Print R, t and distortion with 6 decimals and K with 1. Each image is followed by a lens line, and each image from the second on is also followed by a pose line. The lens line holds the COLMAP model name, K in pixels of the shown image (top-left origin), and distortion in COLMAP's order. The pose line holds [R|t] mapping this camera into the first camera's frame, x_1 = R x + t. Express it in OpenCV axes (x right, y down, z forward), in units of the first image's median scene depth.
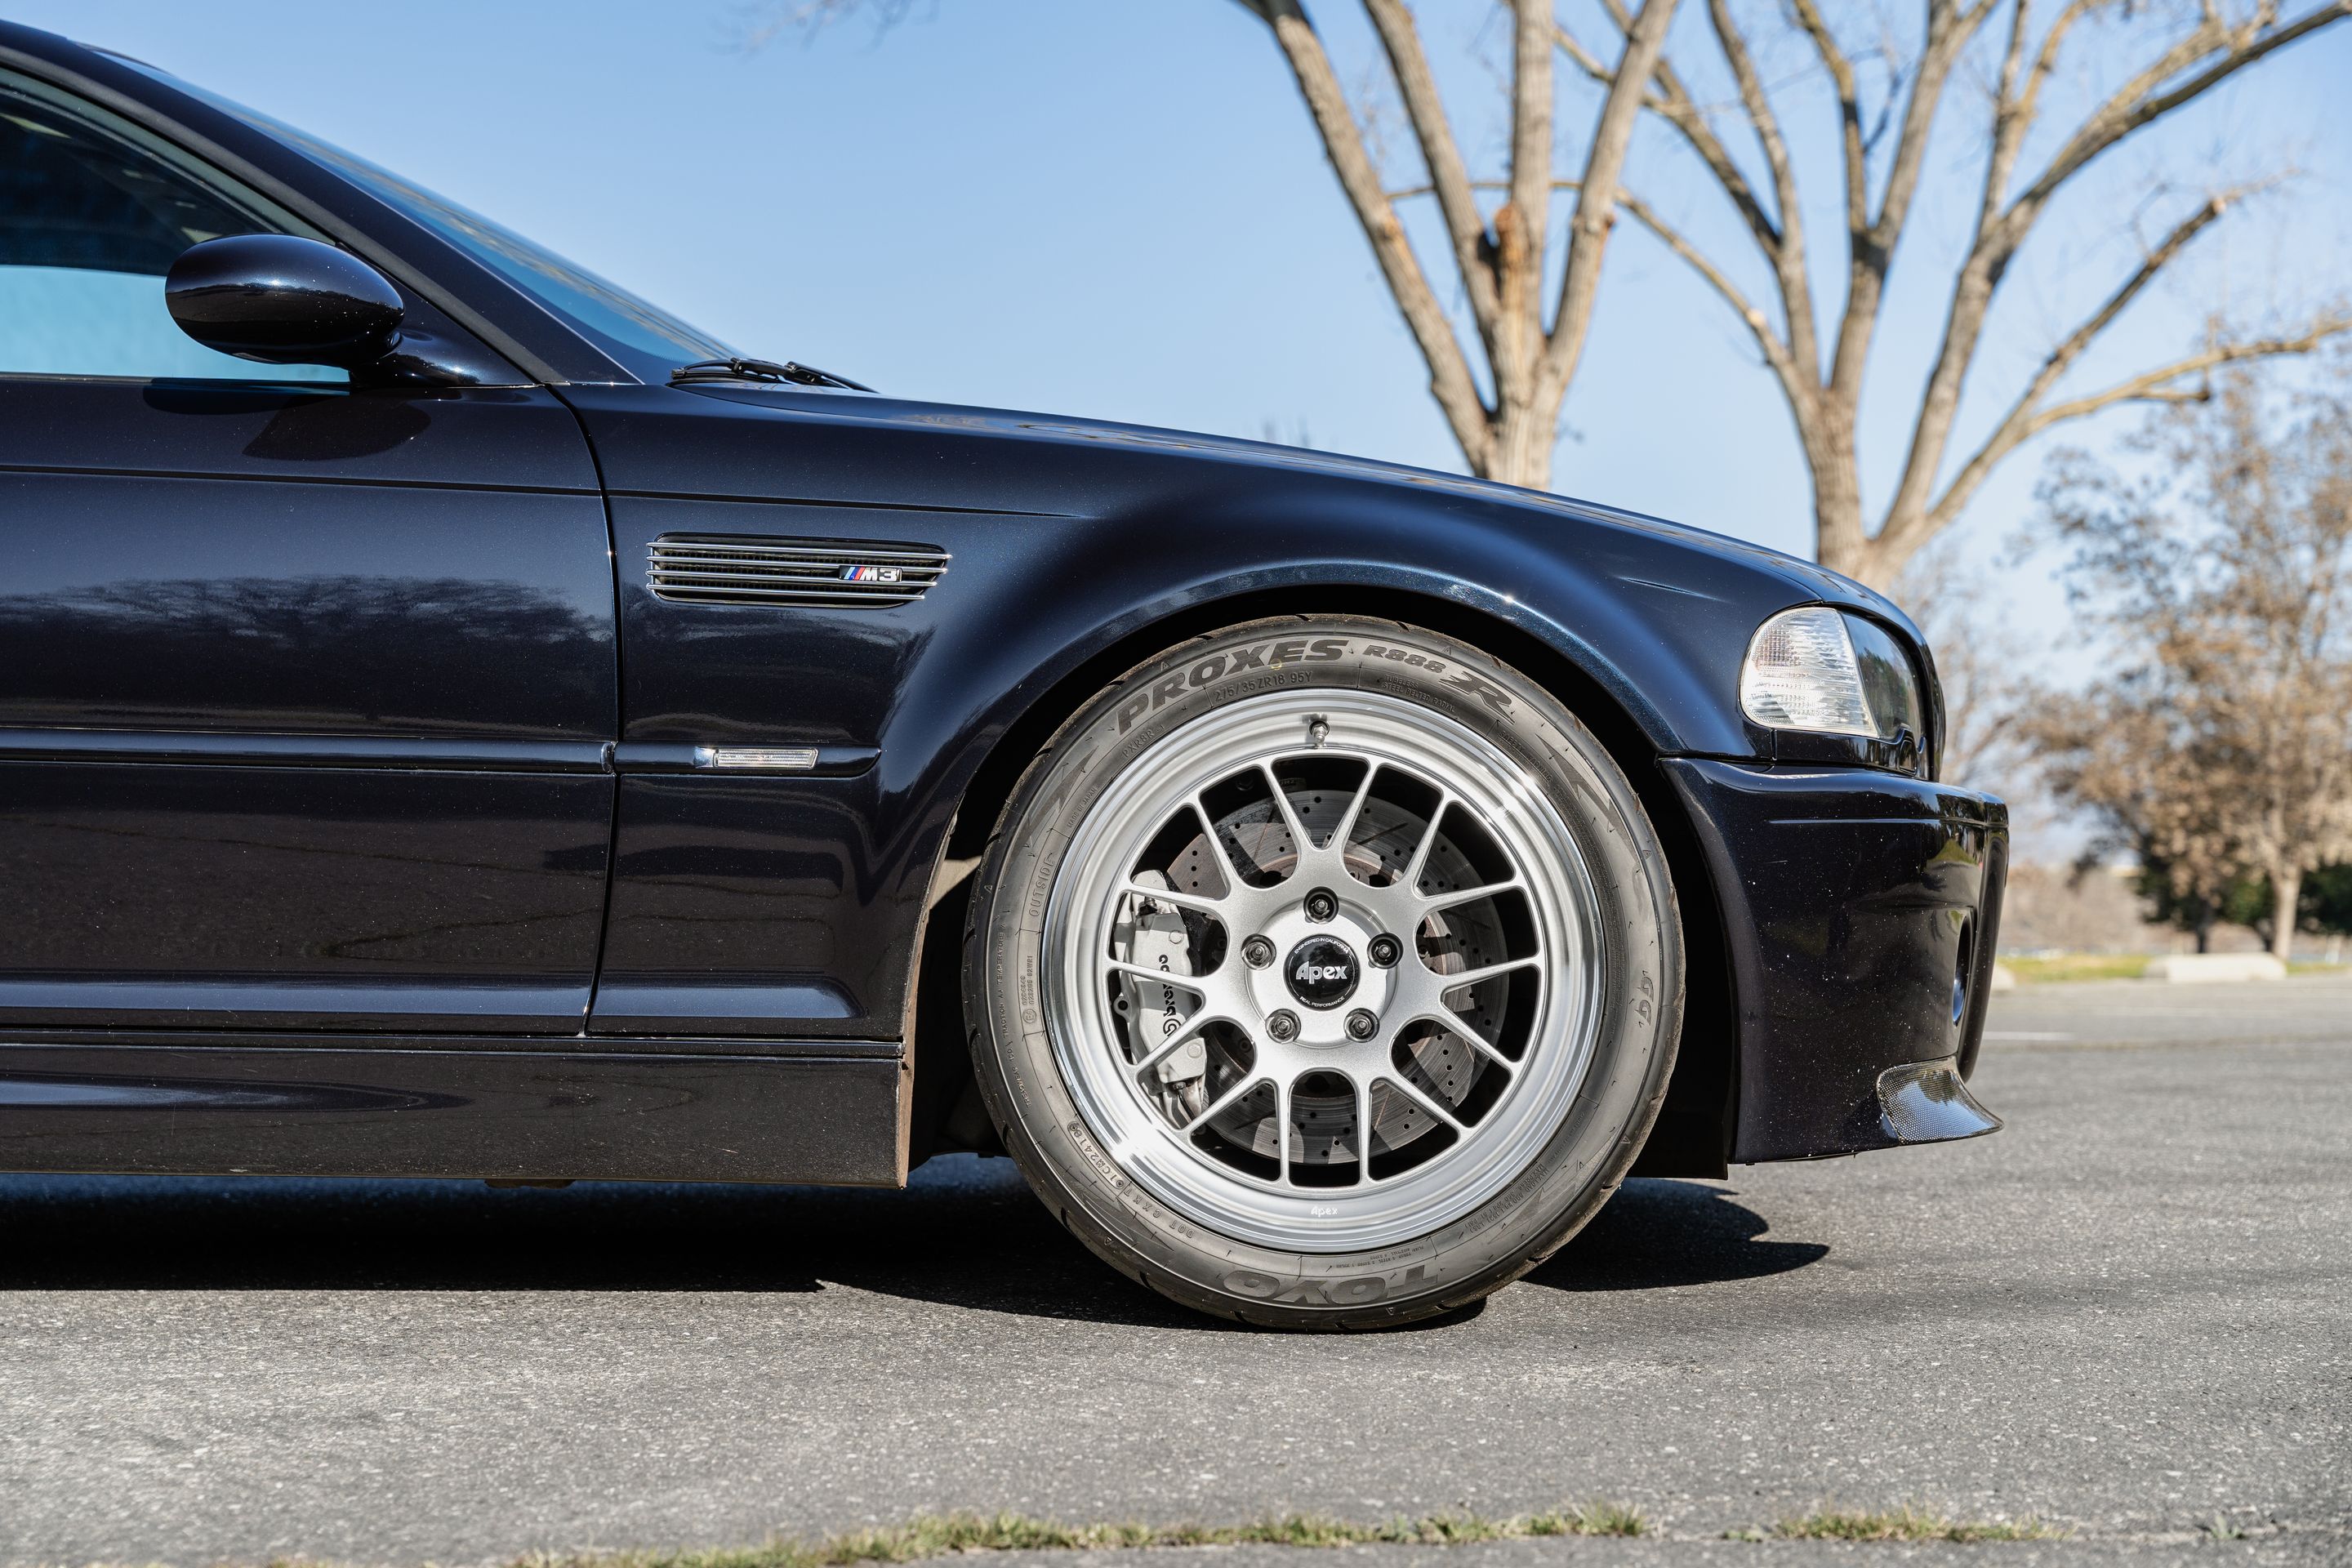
lens RADIAL K [[3304.9, 0, 1176.0], [0, 3304.9, 784.0], [0, 0, 1]] dist [0.018112, 0.048066]
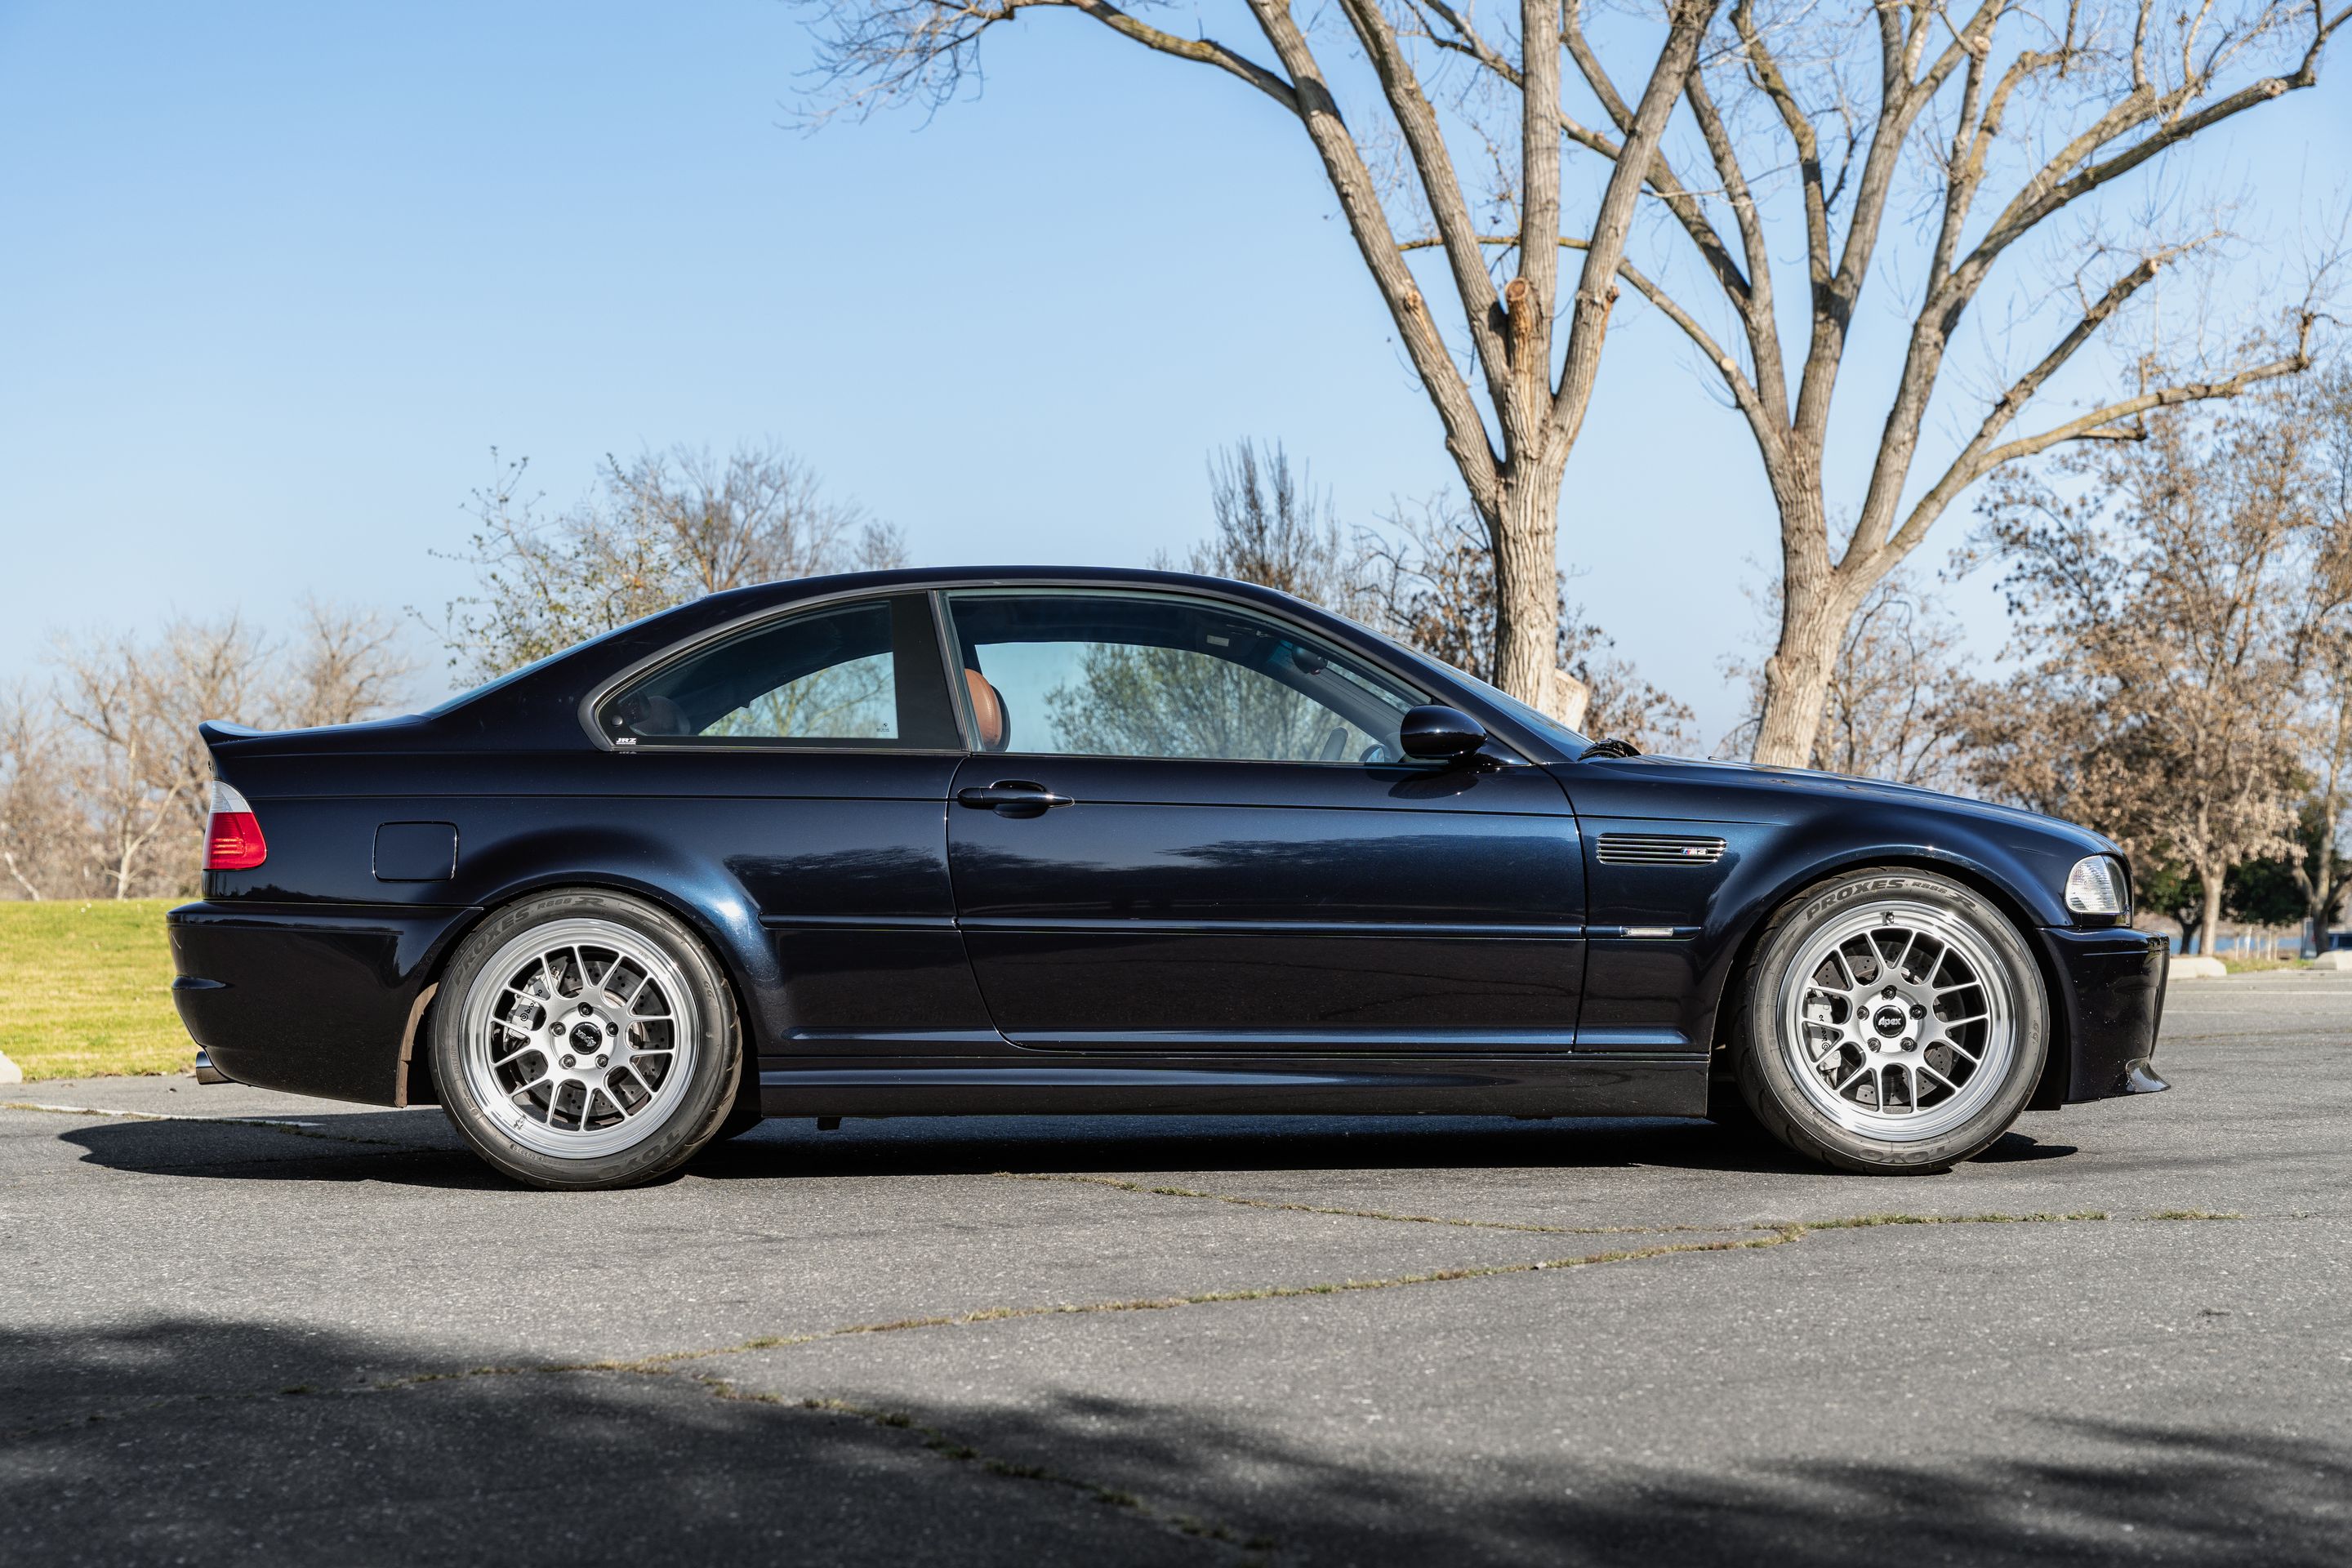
lens RADIAL K [[3419.6, 0, 1176.0], [0, 3419.6, 784.0], [0, 0, 1]] dist [0.005473, 0.037348]
pose [[0.999425, -0.008532, 0.032807, -0.051347], [0.008414, 0.999958, 0.003731, -0.011801], [-0.032838, -0.003453, 0.999455, -0.132473]]
